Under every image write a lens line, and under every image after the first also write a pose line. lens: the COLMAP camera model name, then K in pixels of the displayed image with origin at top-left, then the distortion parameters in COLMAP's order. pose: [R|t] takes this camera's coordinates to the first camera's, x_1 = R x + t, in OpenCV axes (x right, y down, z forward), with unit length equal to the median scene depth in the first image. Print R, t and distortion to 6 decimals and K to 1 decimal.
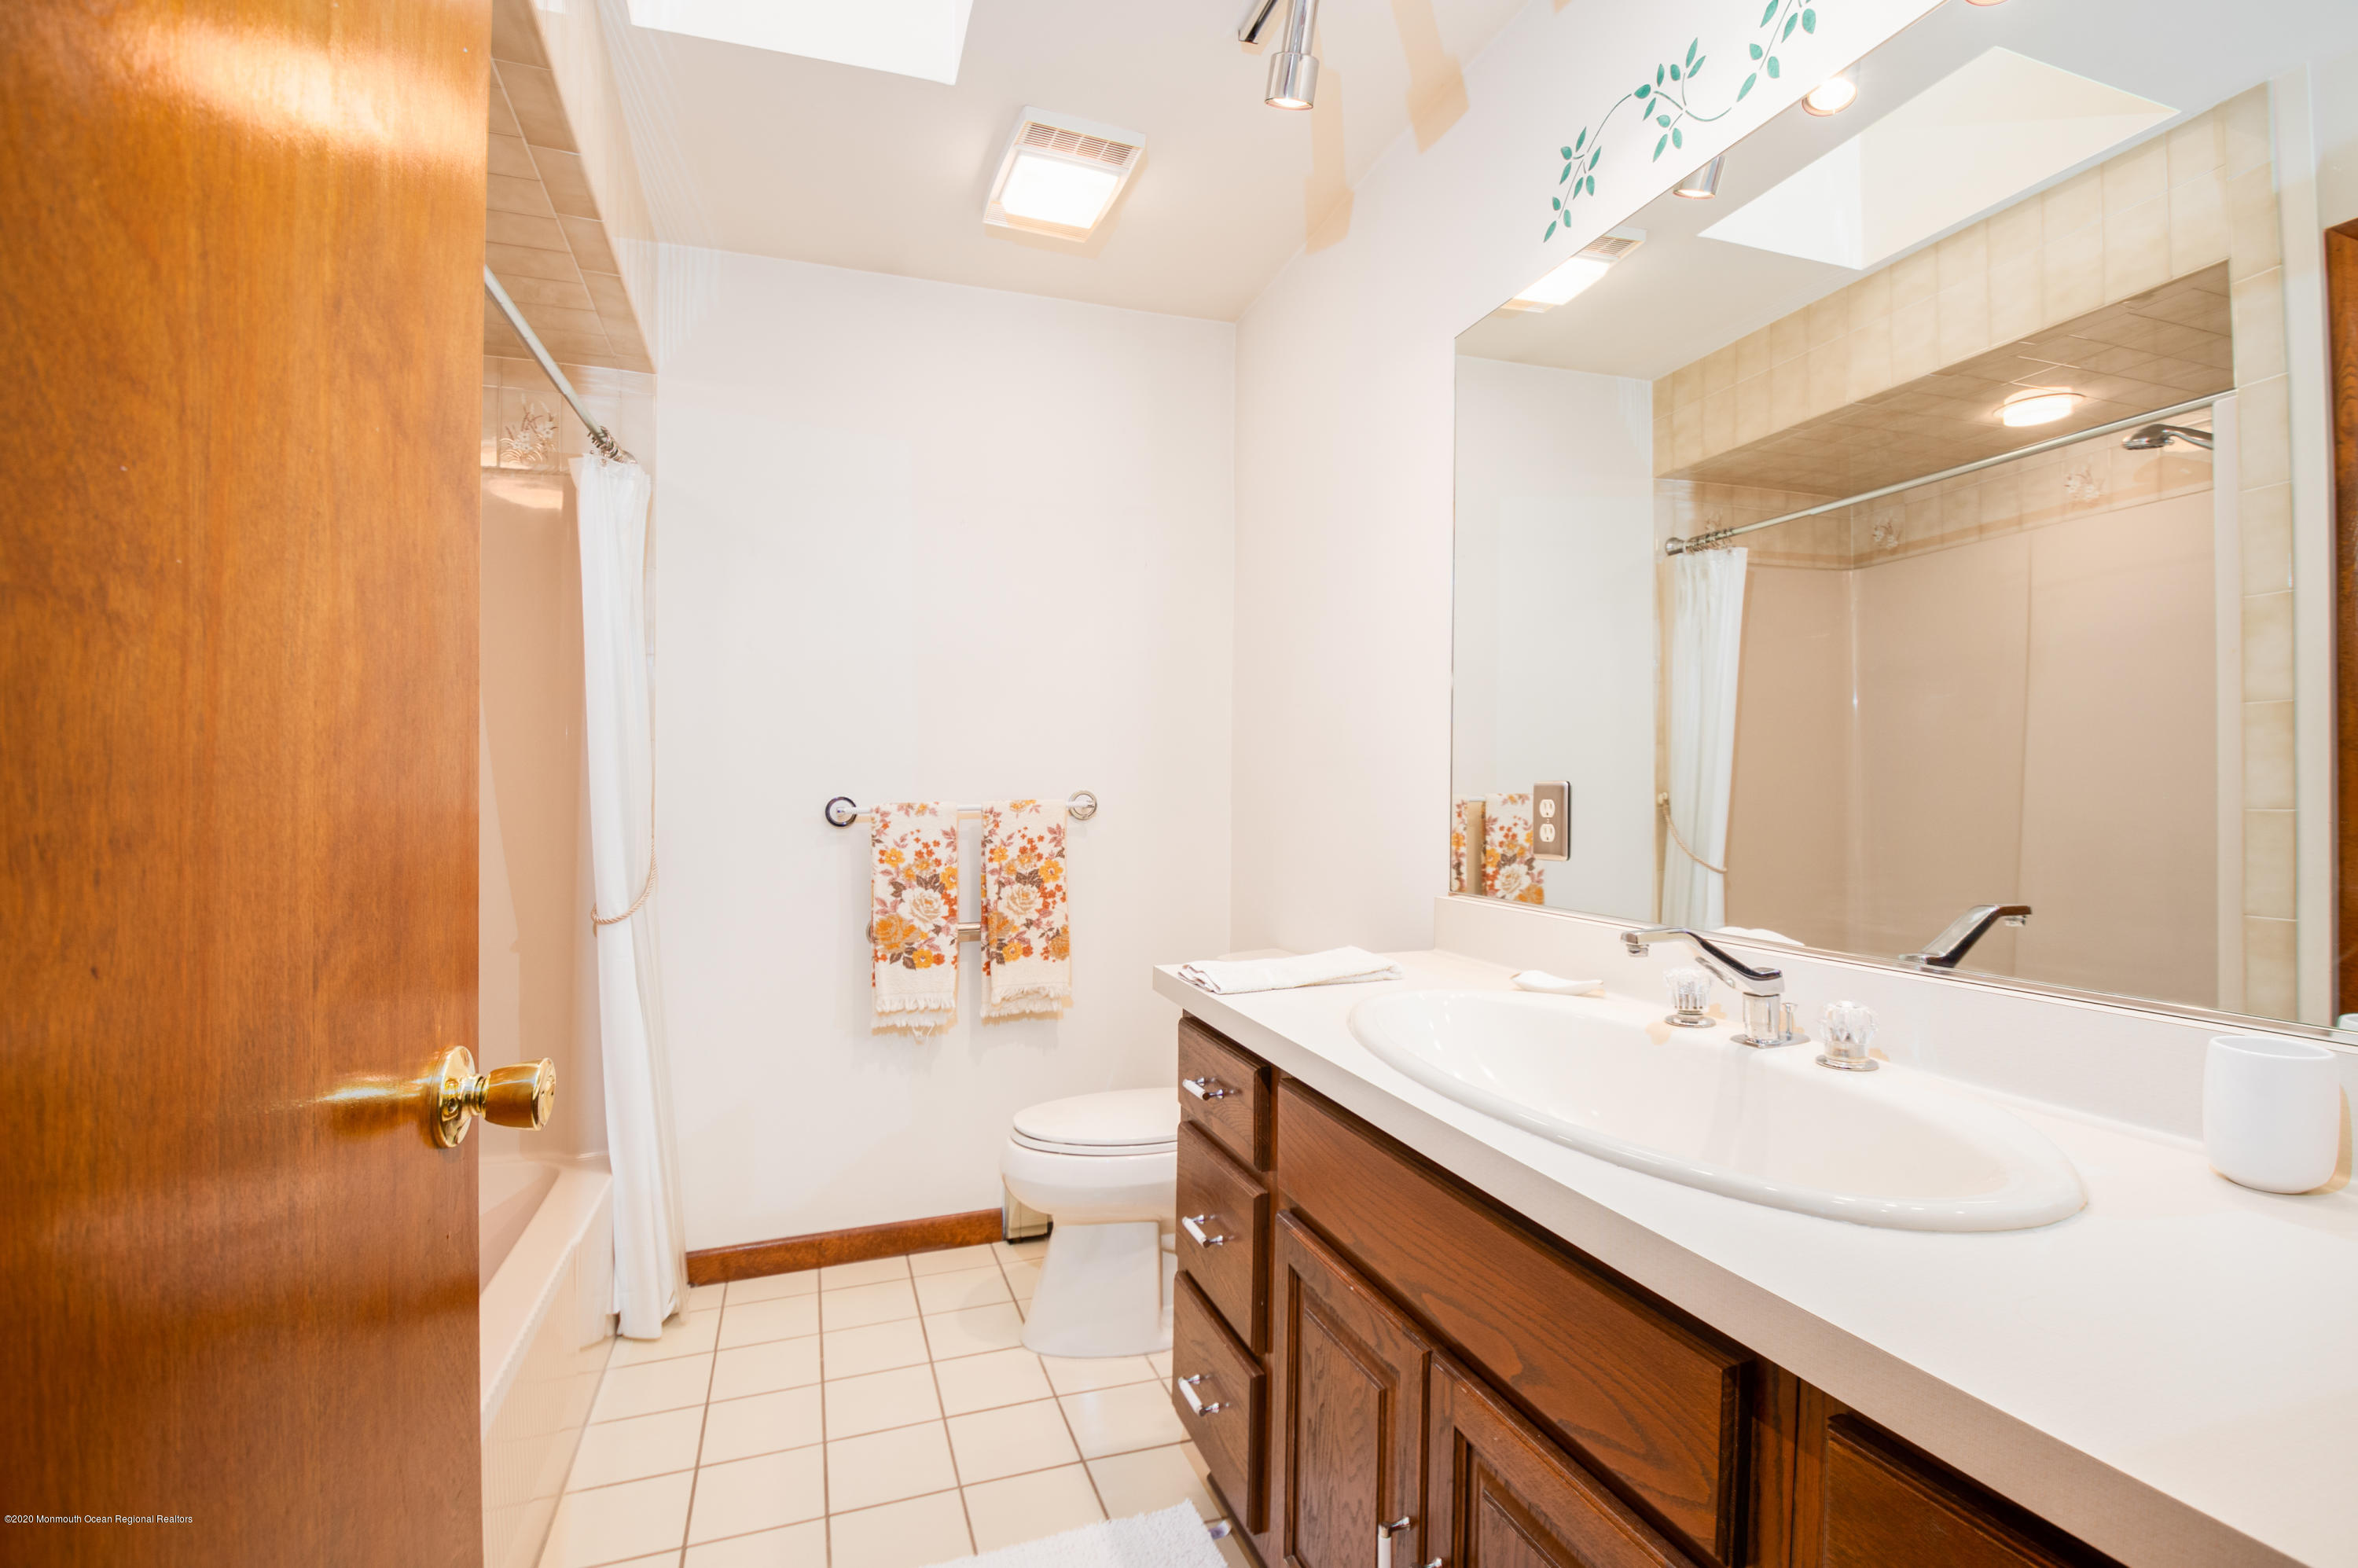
lens RADIAL K [[1066.9, 0, 1172.9], [0, 1066.9, 780.9], [0, 0, 1]] dist [0.004508, -0.017175]
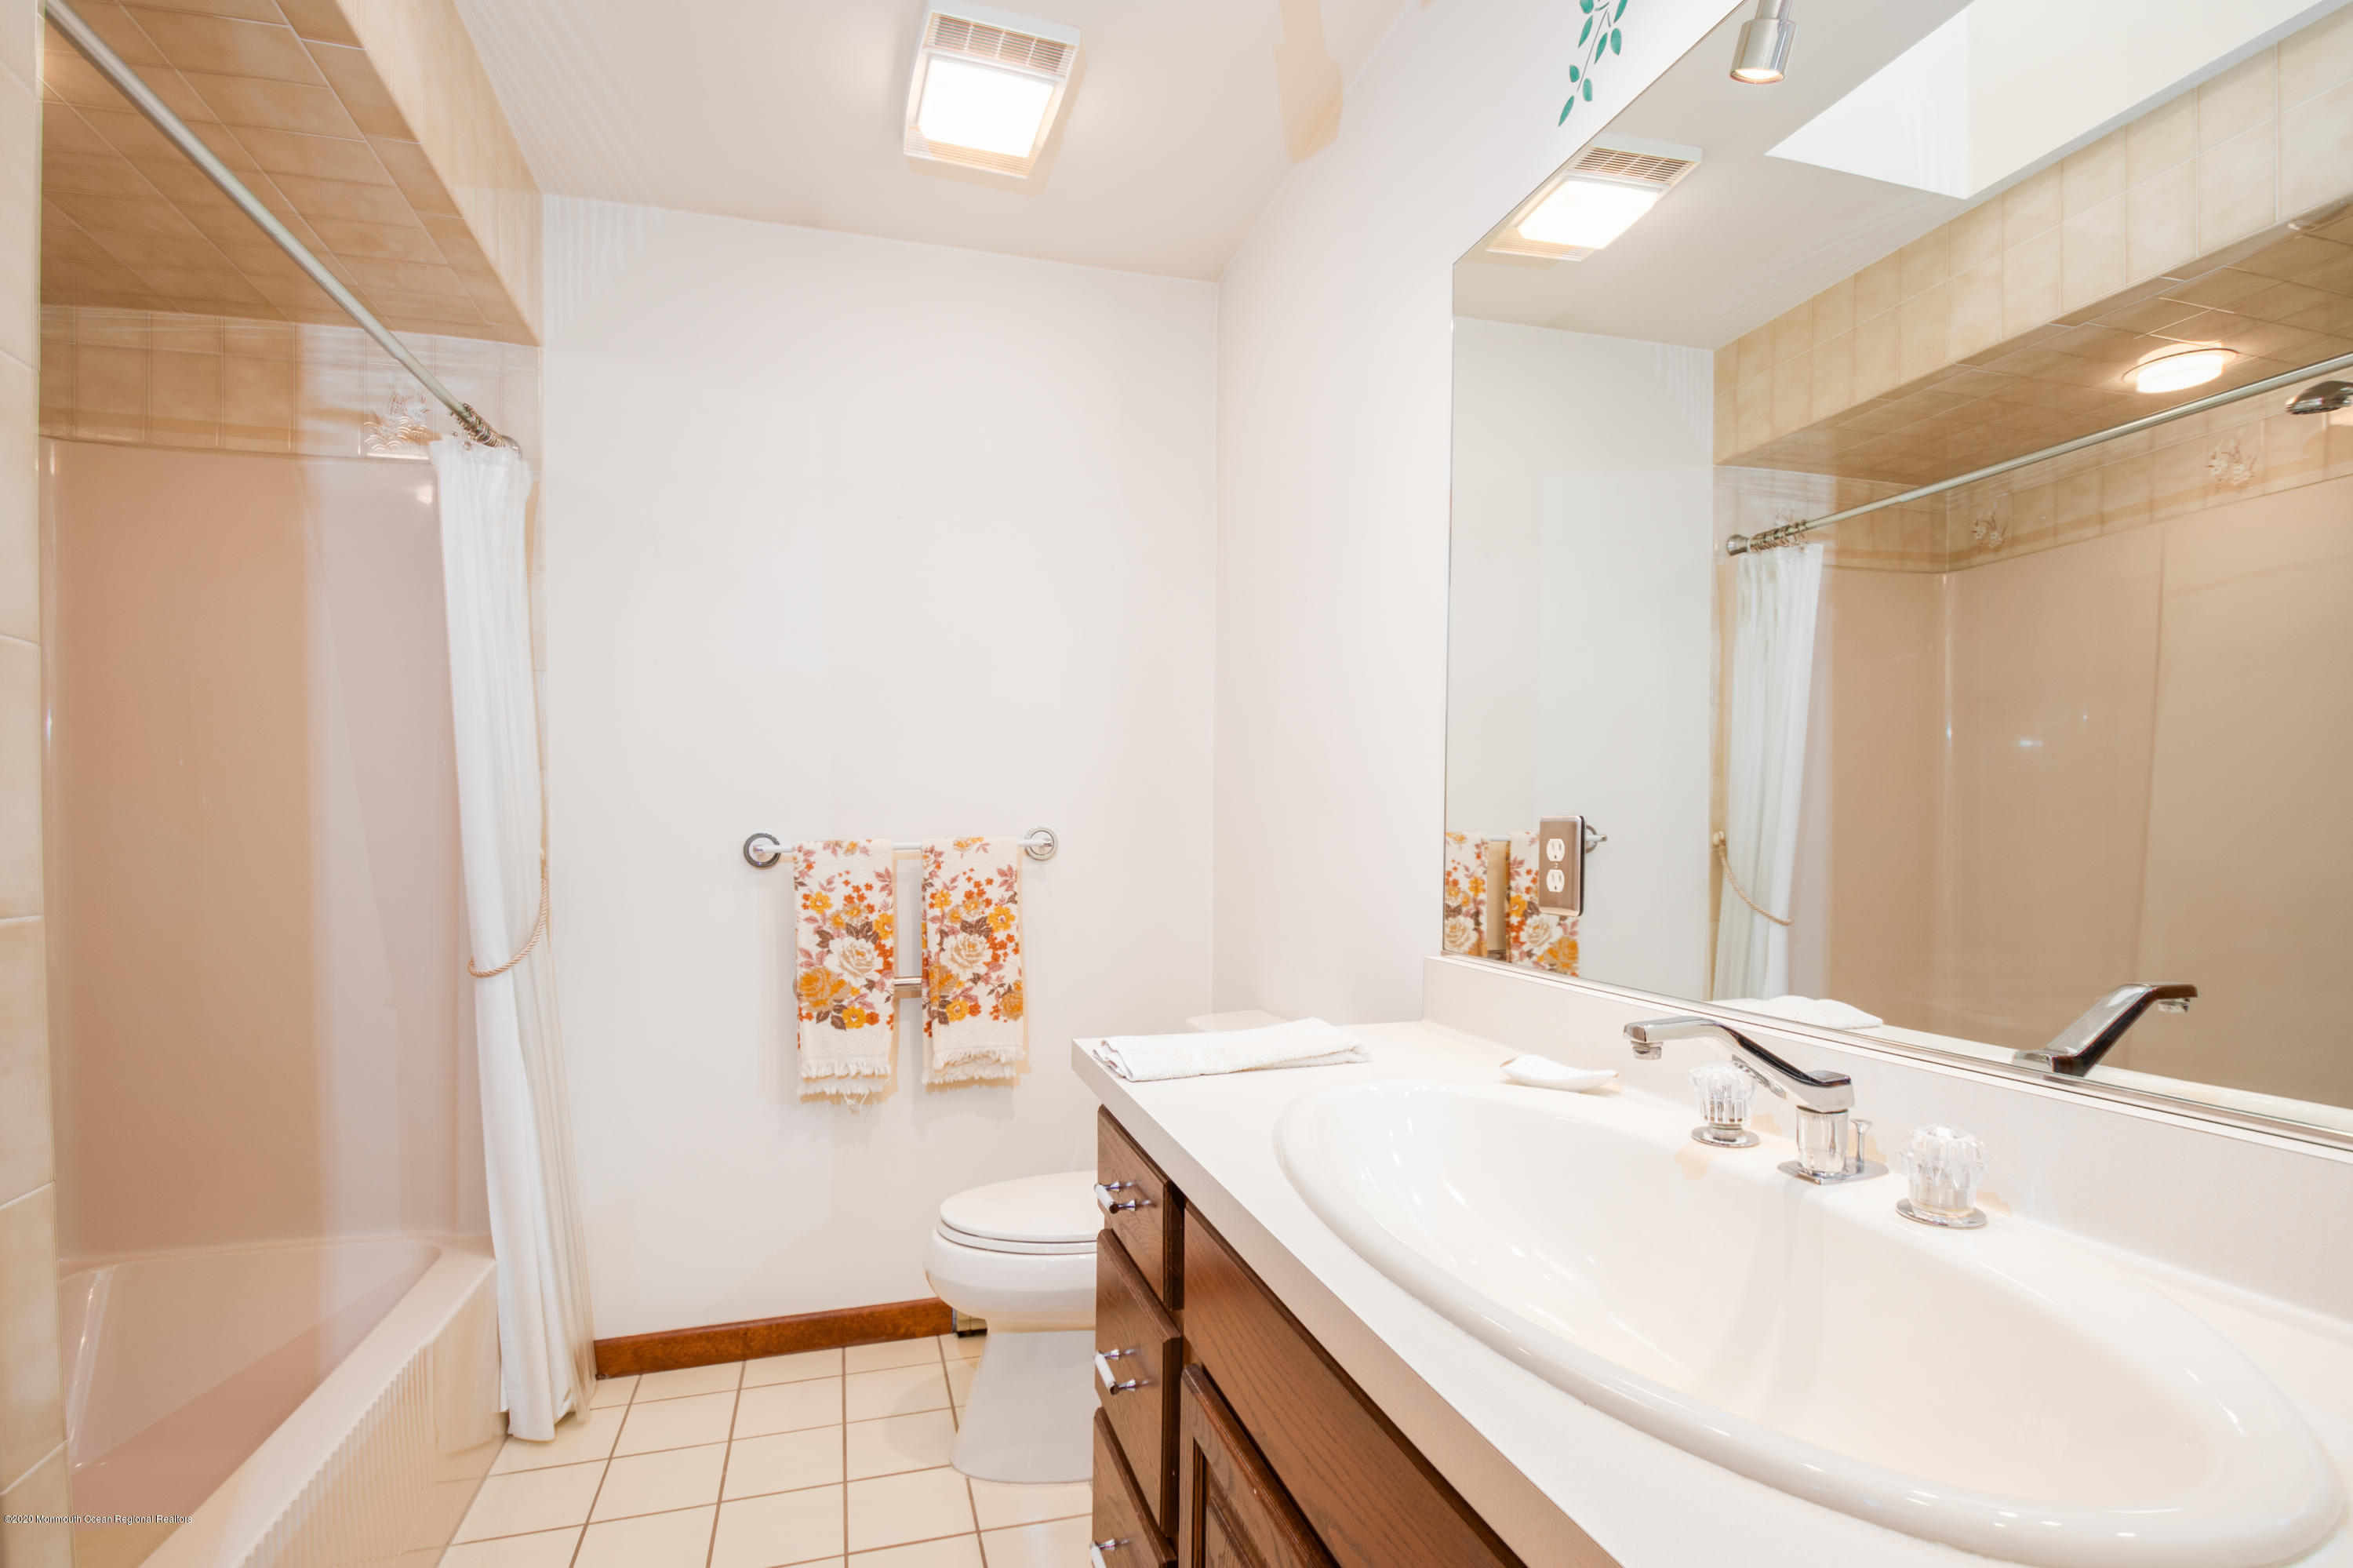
lens RADIAL K [[1064.7, 0, 1193.9], [0, 1064.7, 849.8], [0, 0, 1]] dist [0.004508, -0.017175]
pose [[0.999170, 0.003411, -0.040601, 0.087626], [-0.002198, 0.999550, 0.029904, 0.001560], [0.040685, -0.029790, 0.998728, 0.151126]]
